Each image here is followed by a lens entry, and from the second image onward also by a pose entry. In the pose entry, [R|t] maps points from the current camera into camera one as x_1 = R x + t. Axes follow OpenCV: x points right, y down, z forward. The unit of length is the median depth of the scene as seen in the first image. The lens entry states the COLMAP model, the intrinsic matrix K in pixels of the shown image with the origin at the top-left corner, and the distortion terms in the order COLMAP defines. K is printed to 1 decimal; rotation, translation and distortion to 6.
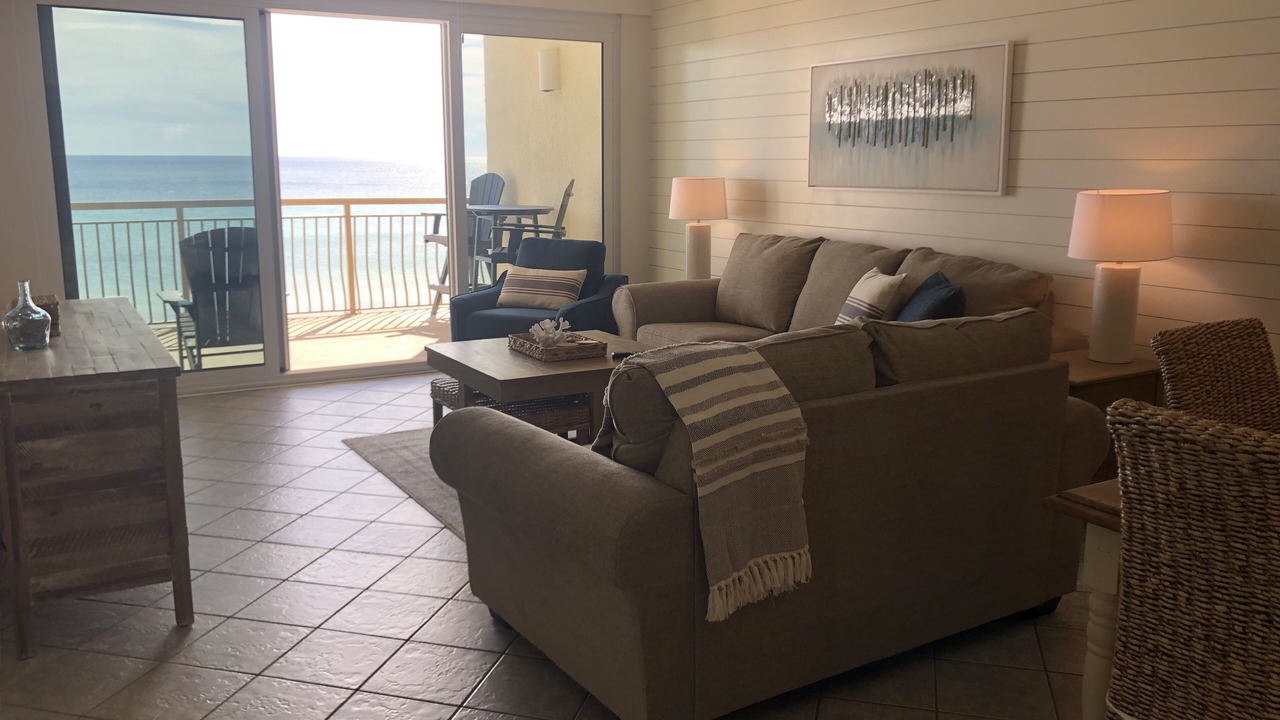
lens RADIAL K [[1073.0, 0, 598.6], [0, 1073.0, 356.9], [0, 0, 1]] dist [0.116222, -0.004137]
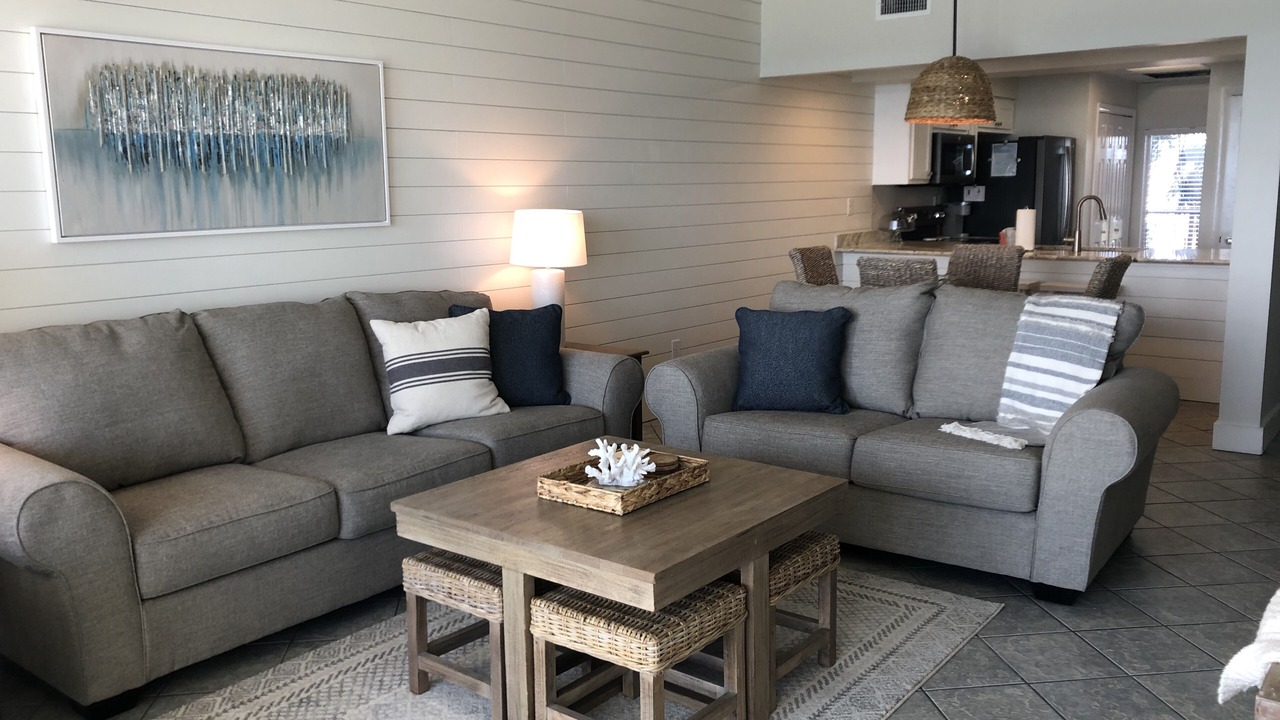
lens RADIAL K [[1073.0, 0, 598.6], [0, 1073.0, 356.9], [0, 0, 1]] dist [0.116222, -0.004137]
pose [[-0.370233, -0.150419, 0.916680, -0.493083], [0.193981, 0.952529, 0.234647, -0.190468], [-0.908460, 0.264692, -0.323480, 0.998402]]
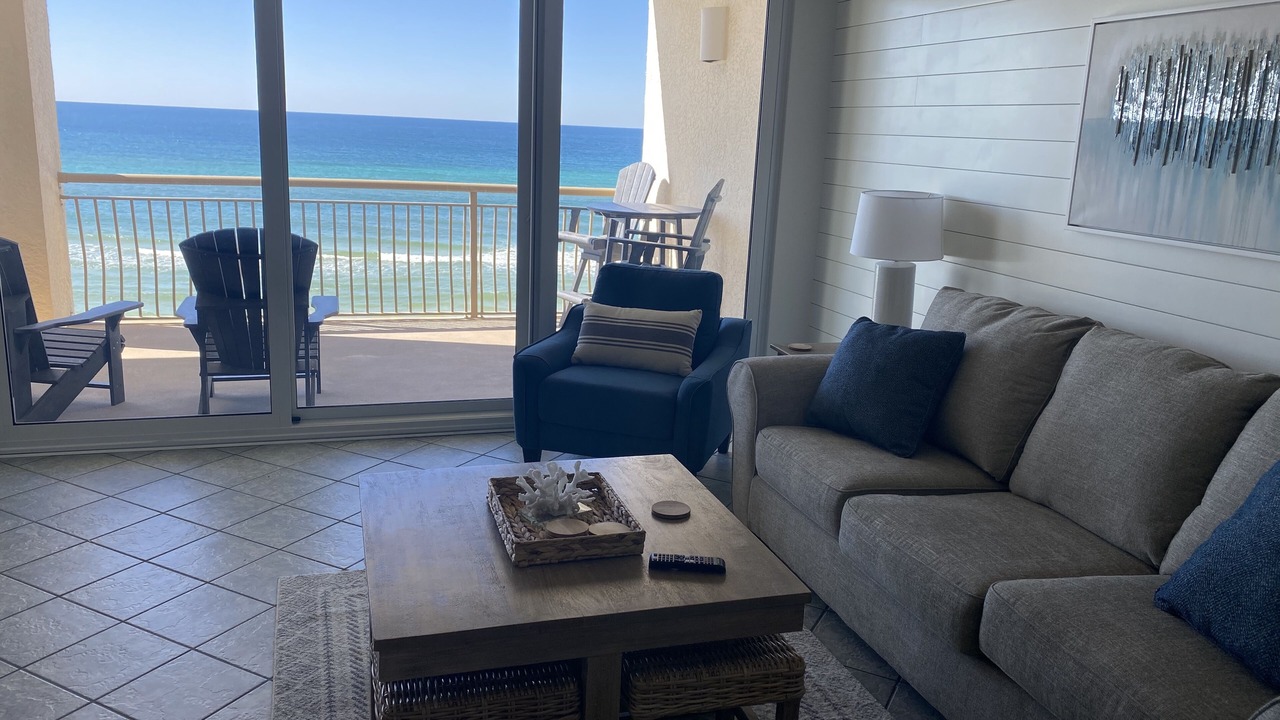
lens RADIAL K [[945.6, 0, 640.0], [0, 945.6, 360.0], [0, 0, 1]] dist [-0.006229, -0.001223]
pose [[0.980357, 0.093033, -0.173911, 0.063187], [-0.085232, 0.995013, 0.051817, -0.095276], [0.177864, -0.035976, 0.983397, 0.465387]]
